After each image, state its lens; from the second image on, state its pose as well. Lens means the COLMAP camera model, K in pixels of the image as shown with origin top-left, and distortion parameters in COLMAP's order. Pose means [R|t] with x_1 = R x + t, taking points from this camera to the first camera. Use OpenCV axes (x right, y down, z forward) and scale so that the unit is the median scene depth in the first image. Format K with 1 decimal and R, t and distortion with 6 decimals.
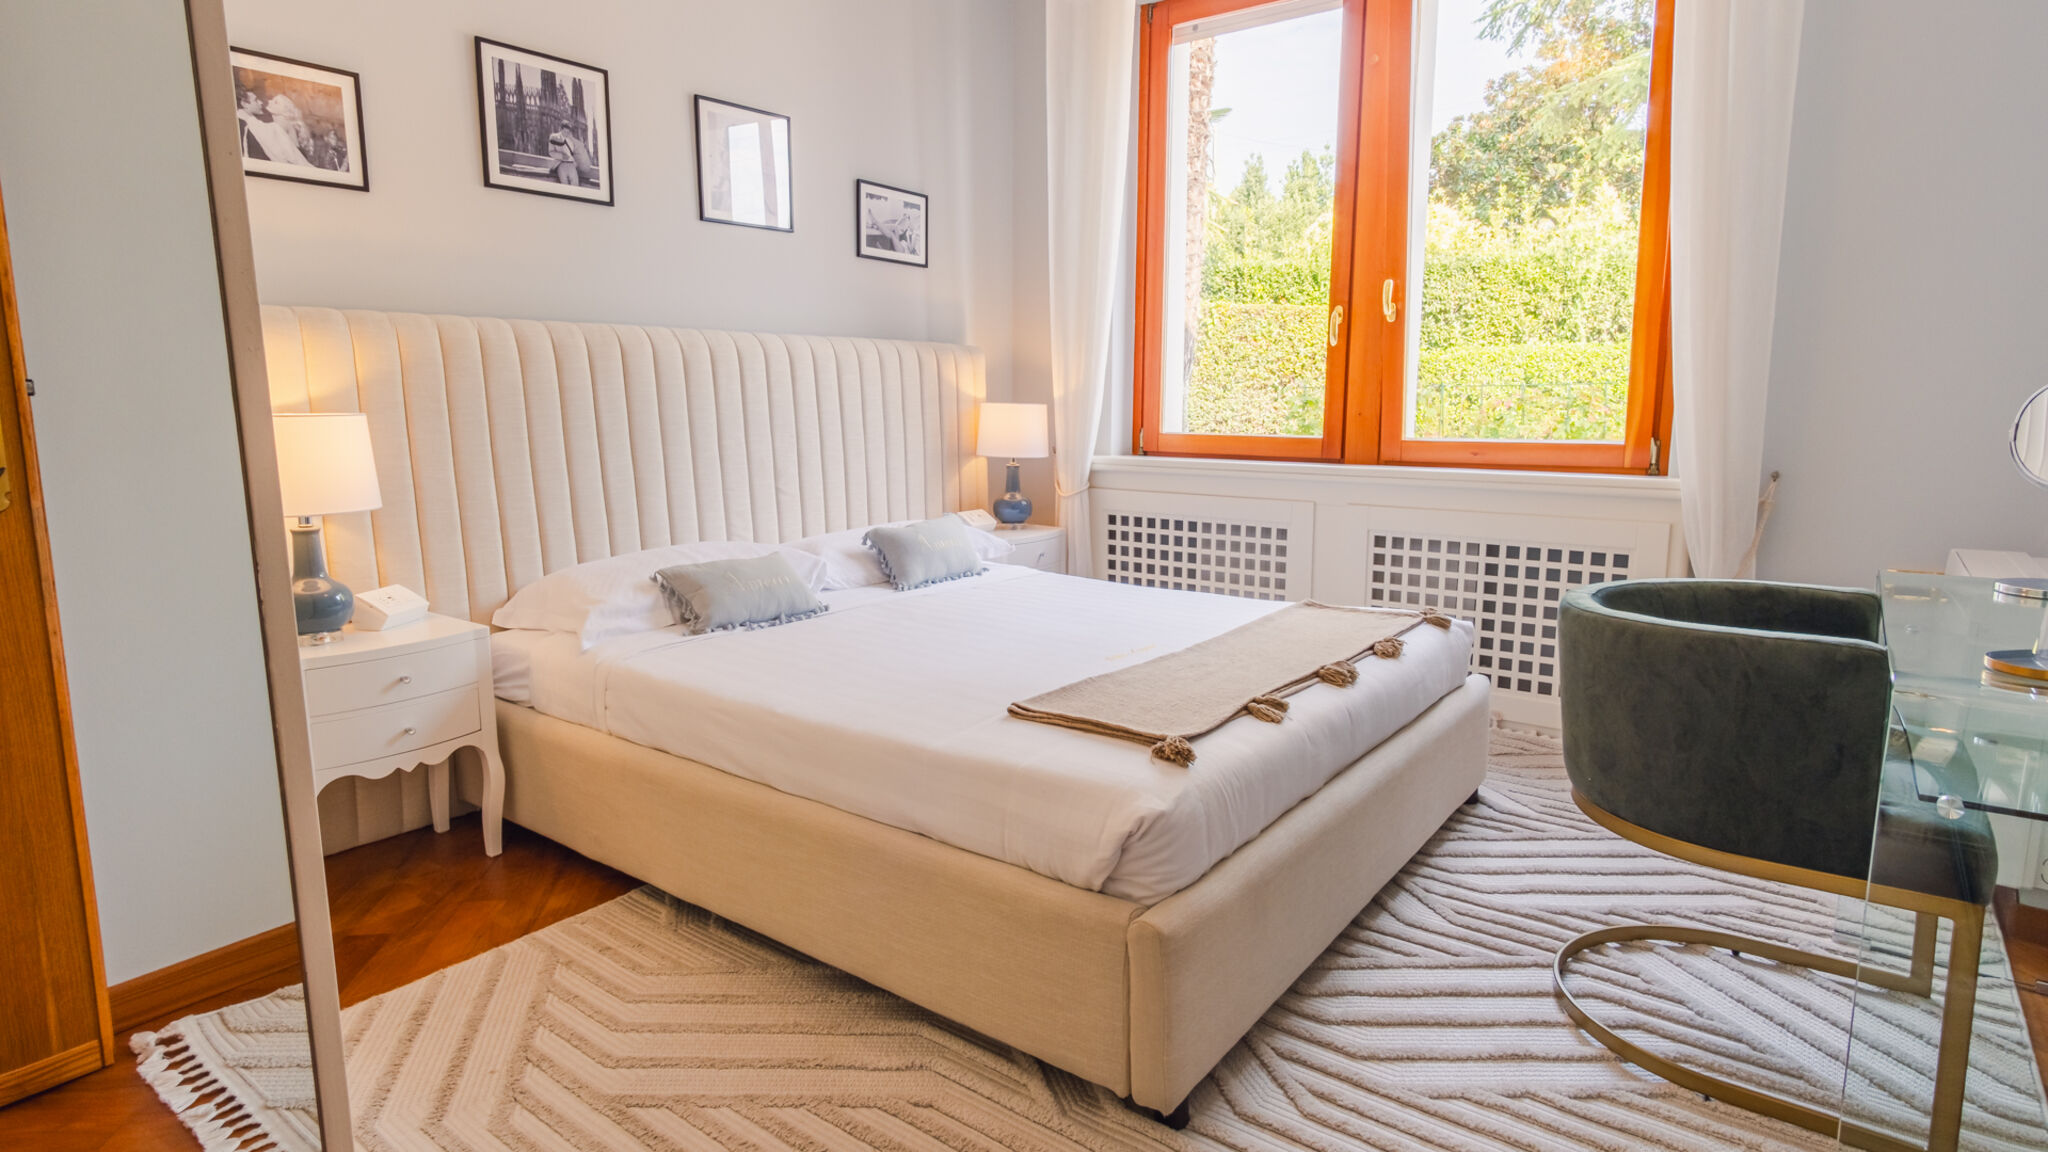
lens RADIAL K [[1091.4, 0, 1024.0], [0, 1091.4, 576.0], [0, 0, 1]] dist [0.013056, 0.000612]
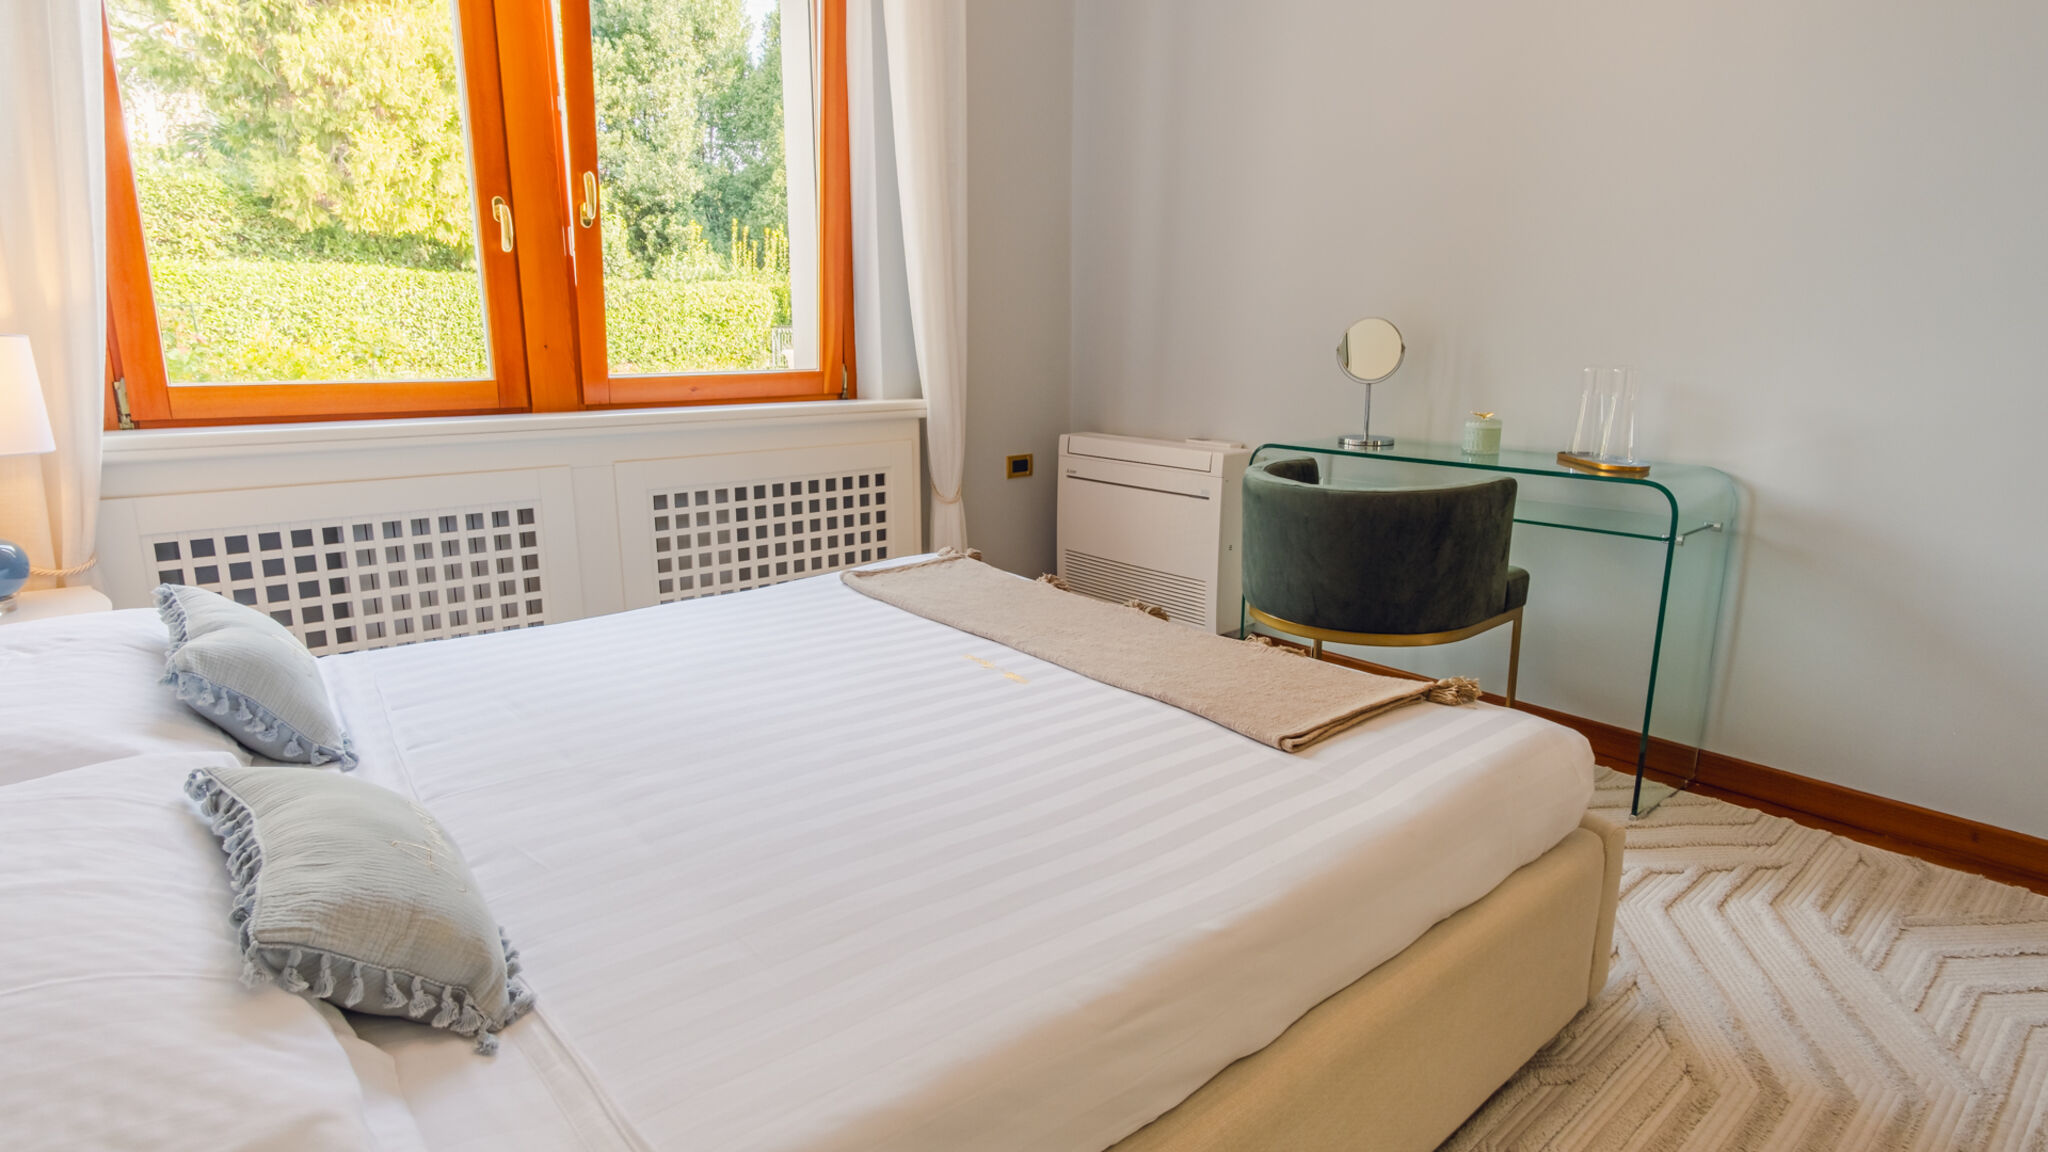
lens RADIAL K [[1091.4, 0, 1024.0], [0, 1091.4, 576.0], [0, 0, 1]] dist [0.013056, 0.000612]
pose [[0.205864, -0.212740, 0.955176, -0.407605], [0.156907, 0.970630, 0.182364, -0.084694], [-0.965919, 0.112331, 0.233198, 0.551274]]
